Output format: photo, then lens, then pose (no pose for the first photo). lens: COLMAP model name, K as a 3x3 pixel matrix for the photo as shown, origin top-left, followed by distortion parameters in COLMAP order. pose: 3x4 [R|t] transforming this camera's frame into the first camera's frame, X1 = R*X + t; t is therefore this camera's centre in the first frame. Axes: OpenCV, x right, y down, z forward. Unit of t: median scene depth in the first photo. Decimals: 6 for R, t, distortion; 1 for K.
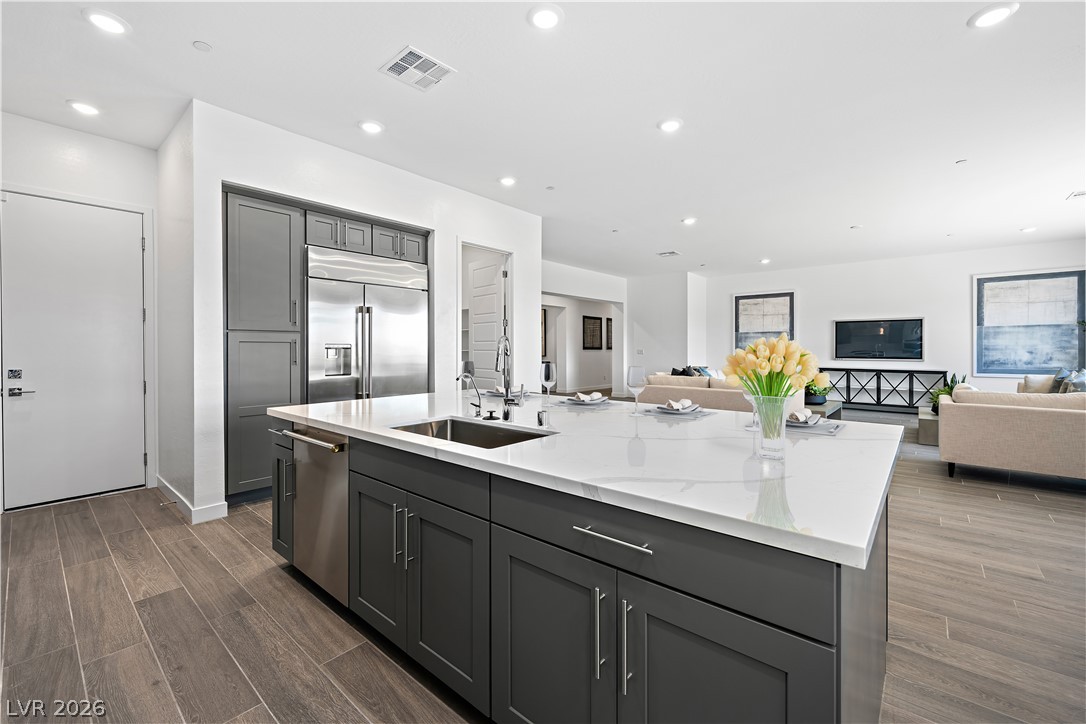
lens RADIAL K [[450.0, 0, 543.4], [0, 450.0, 348.9], [0, 0, 1]] dist [-0.006974, 0.001311]
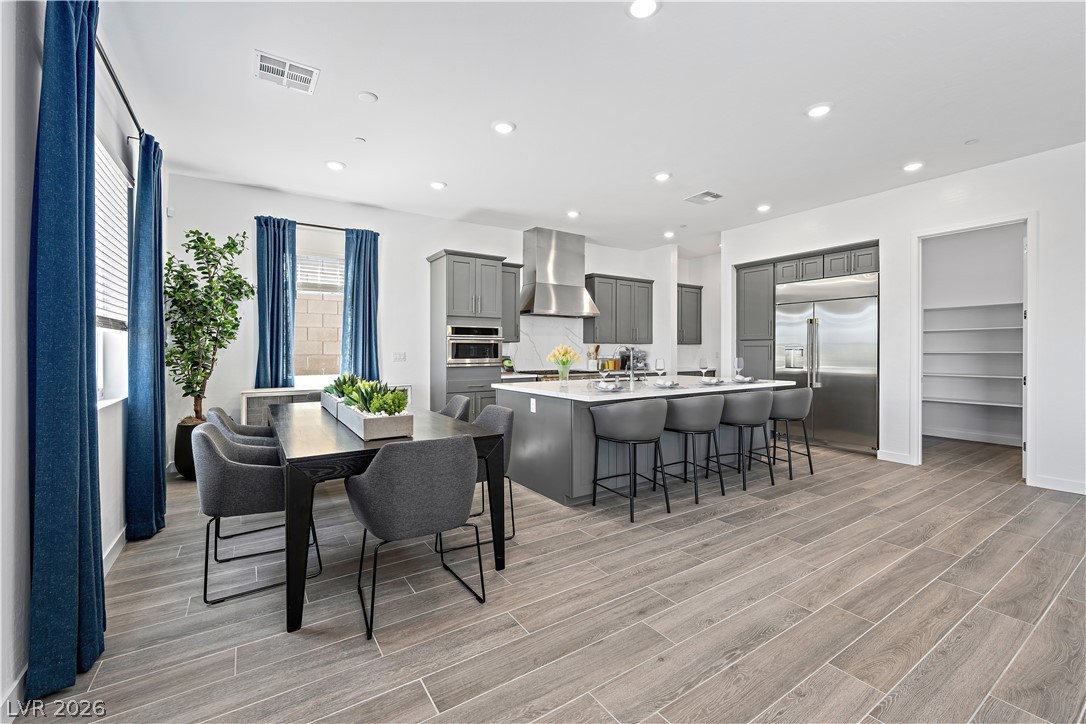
lens RADIAL K [[450.0, 0, 550.1], [0, 450.0, 352.0], [0, 0, 1]] dist [-0.006974, 0.001311]
pose [[-0.272744, 0.003691, -0.962079, 0.598418], [-0.000073, 0.999993, 0.003858, 0.000913], [0.962087, 0.001123, -0.272742, 0.321432]]
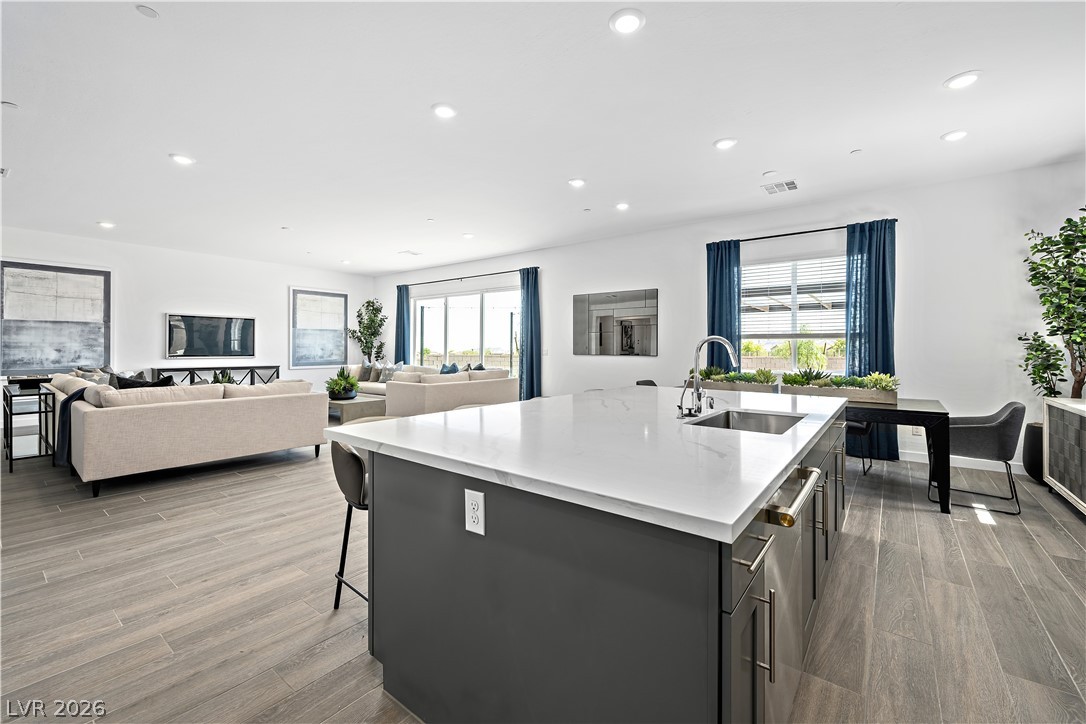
lens RADIAL K [[450.0, 0, 544.1], [0, 450.0, 345.9], [0, 0, 1]] dist [-0.006974, 0.001311]
pose [[-0.053226, 0.004258, 0.998573, -0.301695], [-0.002976, 0.999986, -0.004423, 0.001350], [-0.998578, -0.003207, -0.053213, 0.375631]]
